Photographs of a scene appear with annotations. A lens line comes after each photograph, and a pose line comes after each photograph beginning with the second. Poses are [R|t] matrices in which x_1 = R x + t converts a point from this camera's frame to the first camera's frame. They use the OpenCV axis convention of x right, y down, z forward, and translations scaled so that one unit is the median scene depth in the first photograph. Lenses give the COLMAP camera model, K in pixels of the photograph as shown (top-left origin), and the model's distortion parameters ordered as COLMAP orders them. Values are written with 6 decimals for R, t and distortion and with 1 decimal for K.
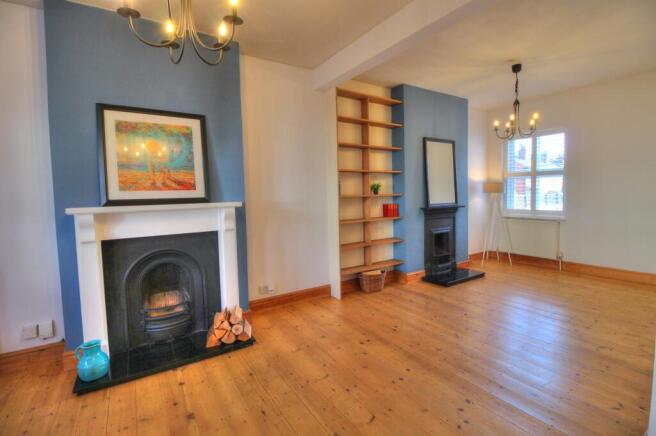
lens RADIAL K [[302.7, 0, 332.0], [0, 302.7, 208.7], [0, 0, 1]] dist [0.006405, -0.012908]
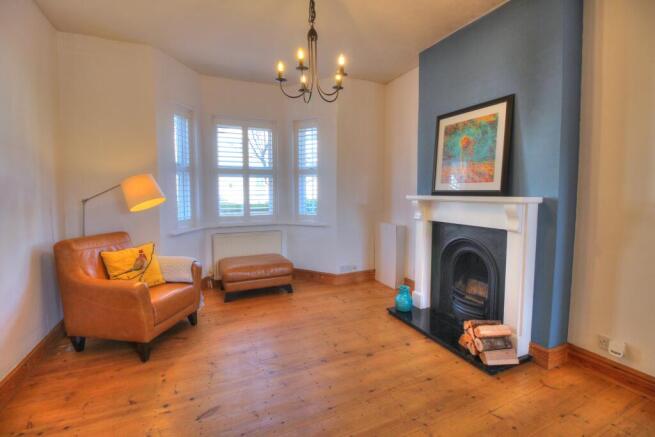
lens RADIAL K [[302.2, 0, 331.5], [0, 302.2, 209.2], [0, 0, 1]] dist [0.006405, -0.012908]
pose [[-0.148353, 0.084630, -0.985307, 0.560855], [-0.045670, 0.994682, 0.092311, -0.043877], [0.987879, 0.058694, -0.143699, 0.684546]]
